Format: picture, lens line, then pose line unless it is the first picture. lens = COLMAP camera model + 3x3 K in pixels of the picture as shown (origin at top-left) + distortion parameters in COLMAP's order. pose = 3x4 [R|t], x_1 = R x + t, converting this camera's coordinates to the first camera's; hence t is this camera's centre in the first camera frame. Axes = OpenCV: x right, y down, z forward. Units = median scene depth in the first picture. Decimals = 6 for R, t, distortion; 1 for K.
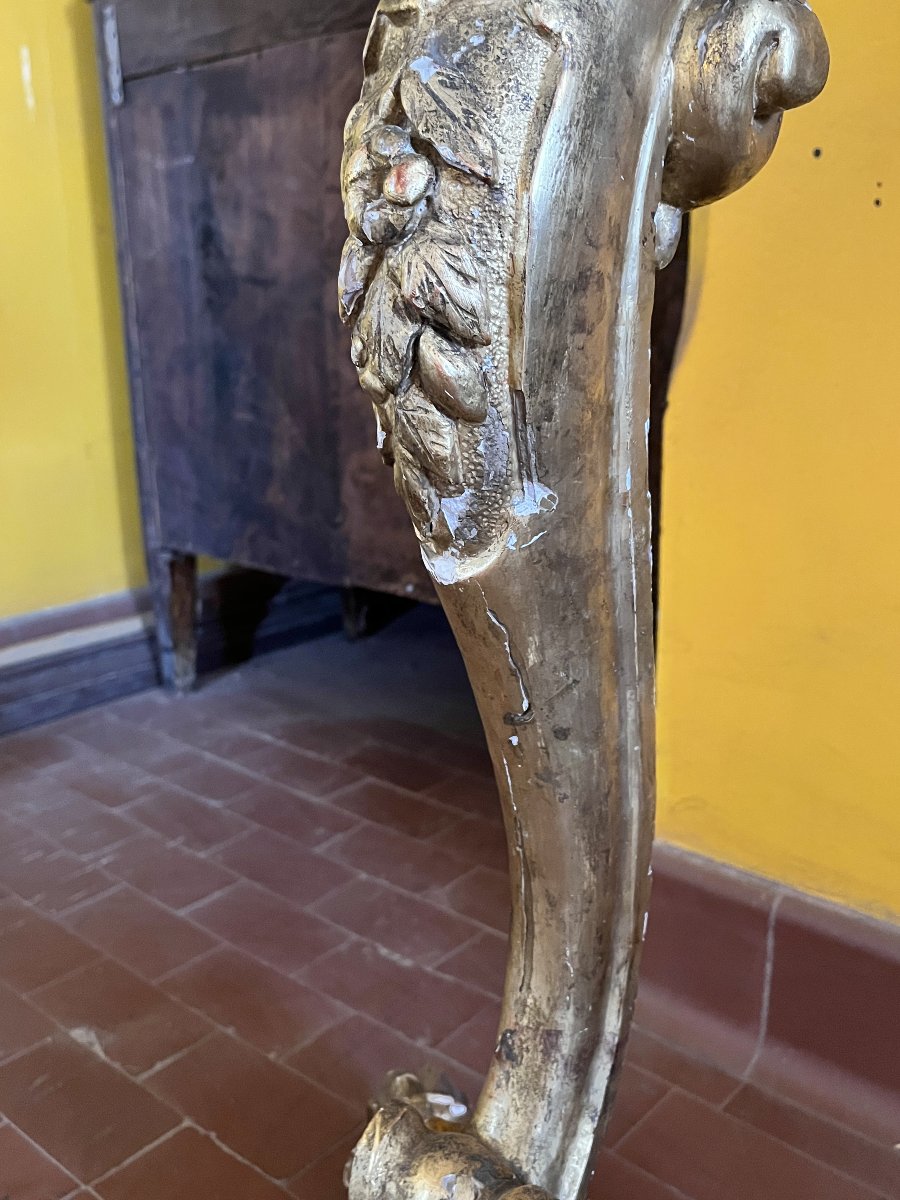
lens RADIAL K [[1147.2, 0, 428.6], [0, 1147.2, 598.9], [0, 0, 1]] dist [0.024807, 0.000000]
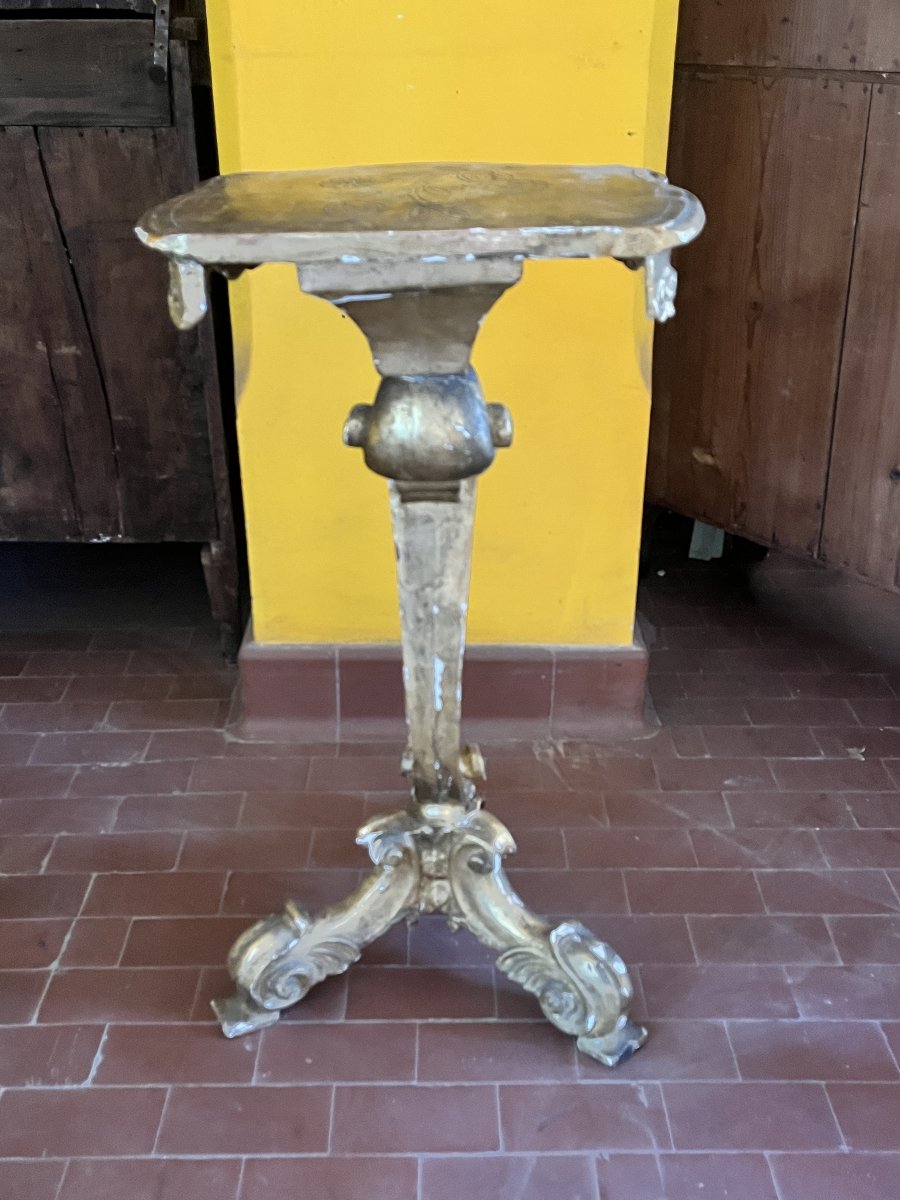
lens RADIAL K [[1249.3, 0, 447.3], [0, 1249.3, 625.8], [0, 0, 1]] dist [0.020040, 0.000000]
pose [[0.727262, -0.288169, 0.622936, -0.920483], [0.157814, 0.953483, 0.256835, -0.318027], [-0.667971, -0.088479, 0.738909, -0.748272]]
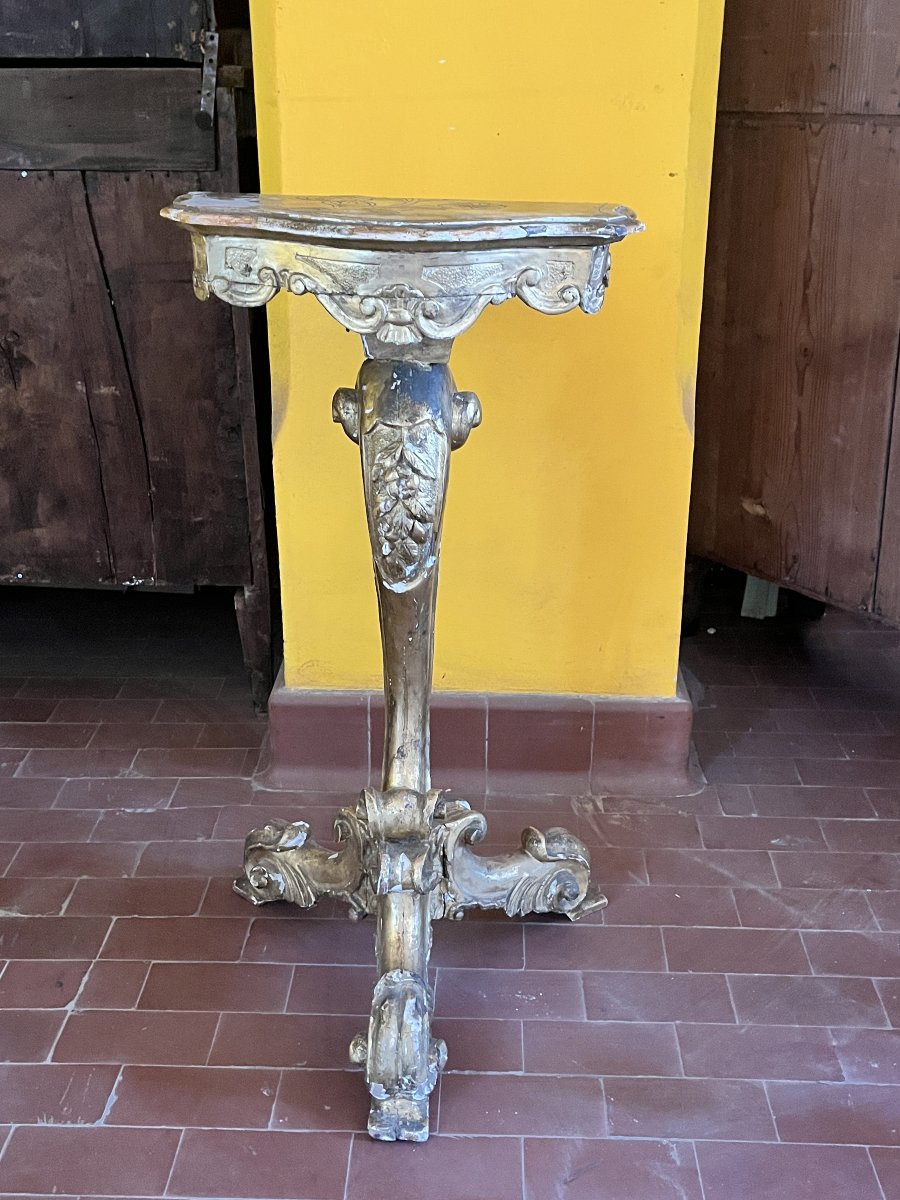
lens RADIAL K [[1333.7, 0, 441.8], [0, 1333.7, 620.1], [0, 0, 1]] dist [0.014389, 0.000000]
pose [[0.758031, -0.233638, 0.608935, -0.968597], [0.152167, 0.971224, 0.183218, -0.268322], [-0.634219, -0.046225, 0.771770, -0.830417]]
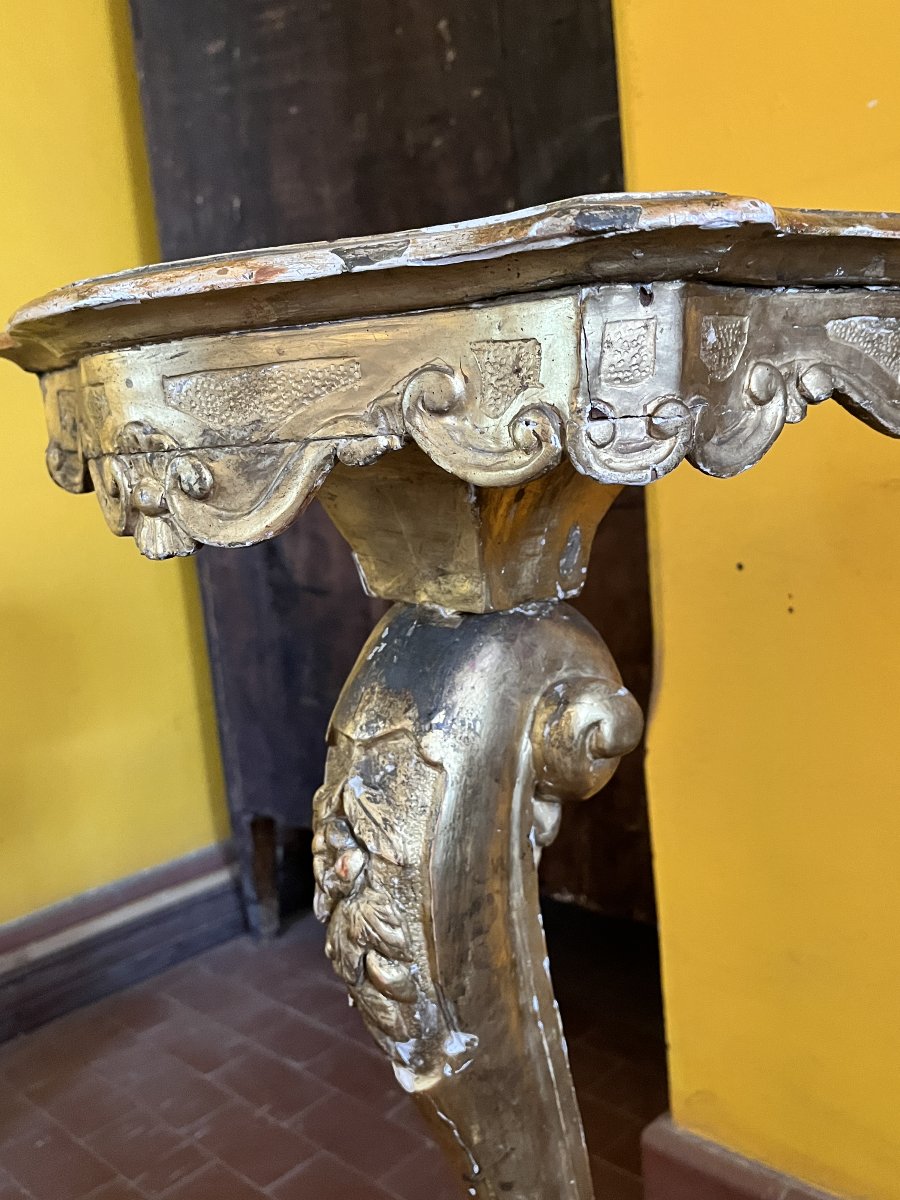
lens RADIAL K [[1147.2, 0, 438.1], [0, 1147.2, 581.5], [0, 0, 1]] dist [0.024807, 0.000000]
pose [[0.995119, -0.068337, -0.071186, 0.092643], [0.059204, 0.990599, -0.123326, -0.215266], [0.078944, 0.118510, 0.989810, -0.215067]]
